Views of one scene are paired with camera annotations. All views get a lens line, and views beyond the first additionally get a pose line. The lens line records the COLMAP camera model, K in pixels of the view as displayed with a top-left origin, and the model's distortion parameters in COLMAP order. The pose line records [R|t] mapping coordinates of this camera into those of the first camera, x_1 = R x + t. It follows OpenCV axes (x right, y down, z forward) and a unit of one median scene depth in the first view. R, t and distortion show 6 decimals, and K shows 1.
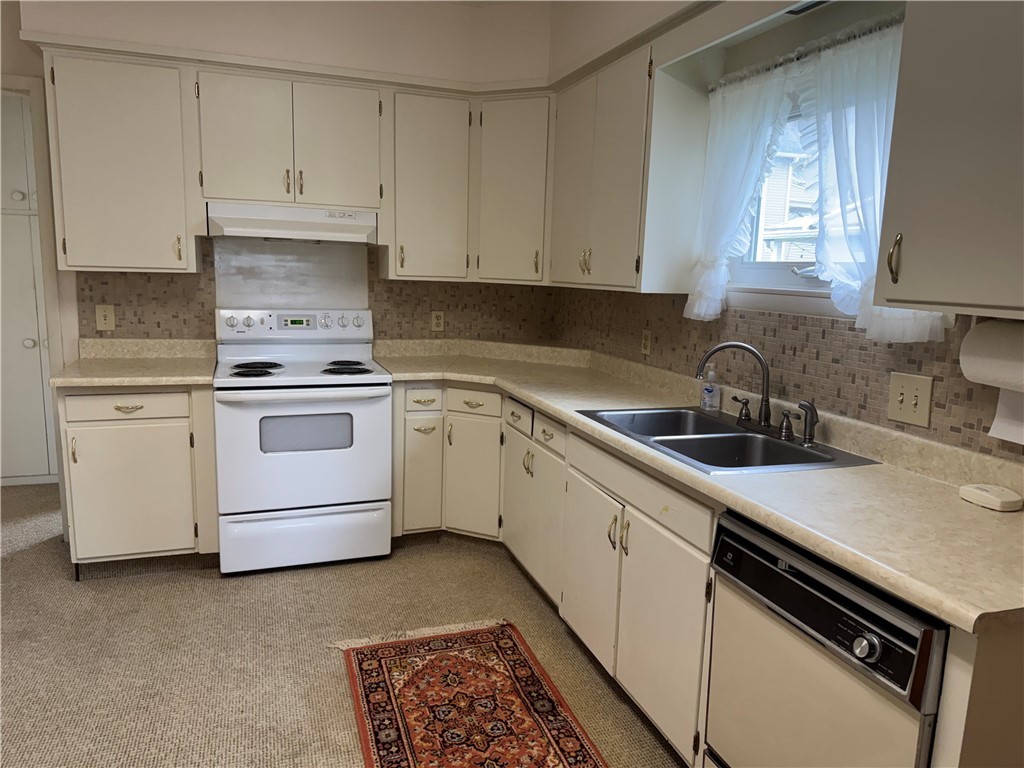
lens RADIAL K [[729.4, 0, 510.2], [0, 729.4, 386.8], [0, 0, 1]] dist [0.032804, -0.003469]
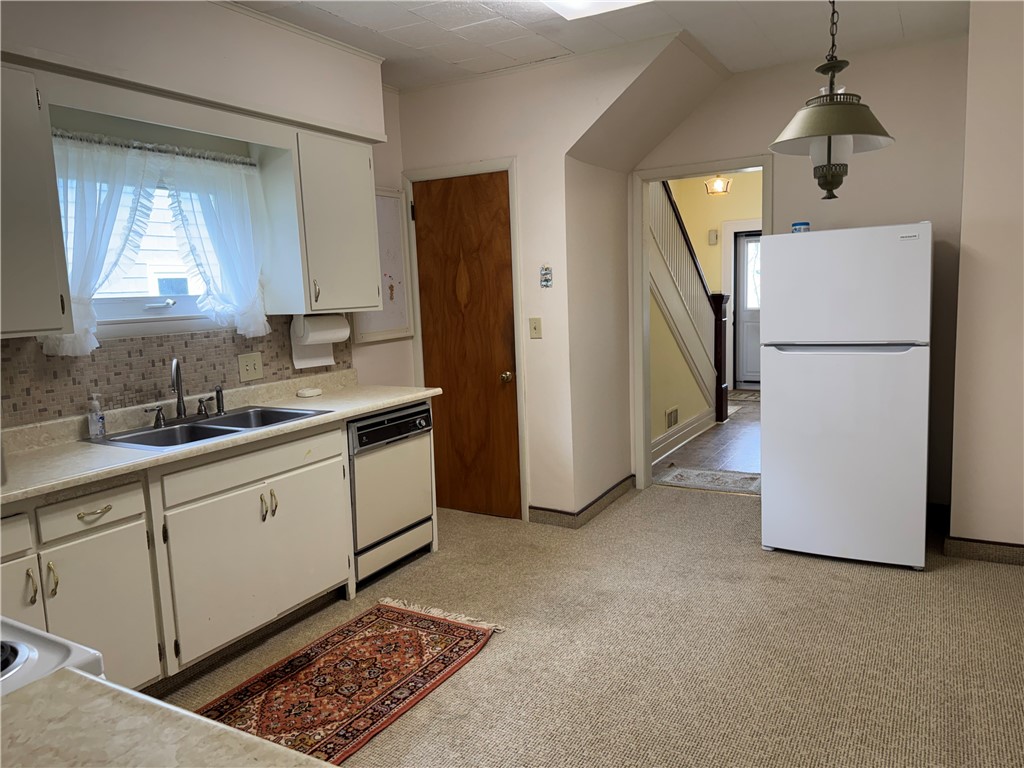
lens RADIAL K [[729.4, 0, 512.1], [0, 729.4, 381.9], [0, 0, 1]] dist [0.032804, -0.003469]
pose [[-0.652450, -0.105958, 0.750388, -1.054658], [0.140443, 0.956119, 0.257121, -0.272654], [-0.744704, 0.273145, -0.608939, 1.362790]]
